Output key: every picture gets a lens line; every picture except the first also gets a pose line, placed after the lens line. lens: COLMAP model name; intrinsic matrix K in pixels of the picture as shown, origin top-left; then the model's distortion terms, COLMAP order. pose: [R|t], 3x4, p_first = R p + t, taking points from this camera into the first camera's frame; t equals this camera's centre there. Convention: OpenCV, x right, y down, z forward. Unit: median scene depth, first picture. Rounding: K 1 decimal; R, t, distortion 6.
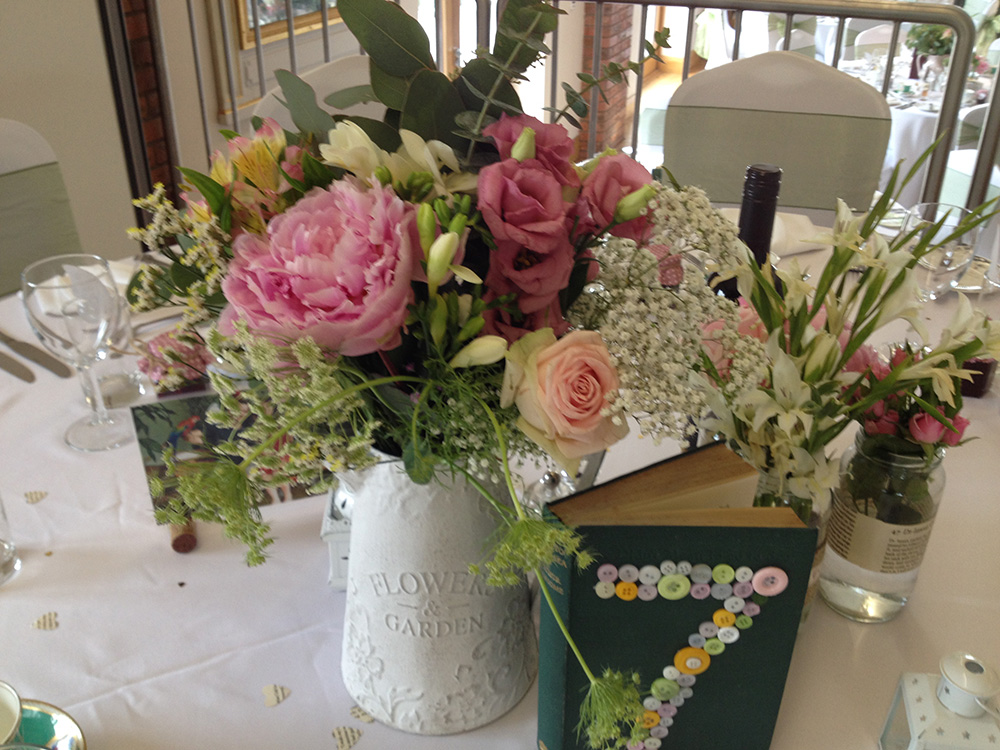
lens RADIAL K [[1024.8, 0, 481.2], [0, 1024.8, 372.6], [0, 0, 1]] dist [0.178983, -0.459561]
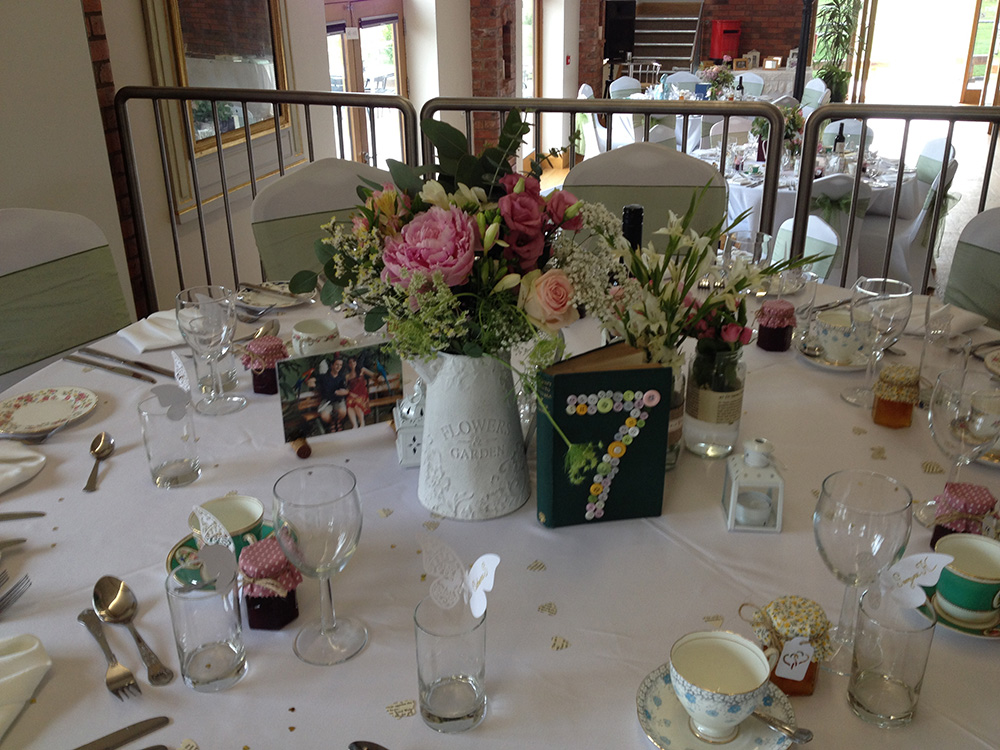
lens RADIAL K [[1022.6, 0, 500.0], [0, 1022.6, 375.0], [0, 0, 1]] dist [0.211226, -0.609324]
pose [[0.990969, -0.067200, 0.116040, -0.228264], [0.077236, 0.993444, -0.084278, 0.288066], [-0.109616, 0.092479, 0.989663, -0.891615]]
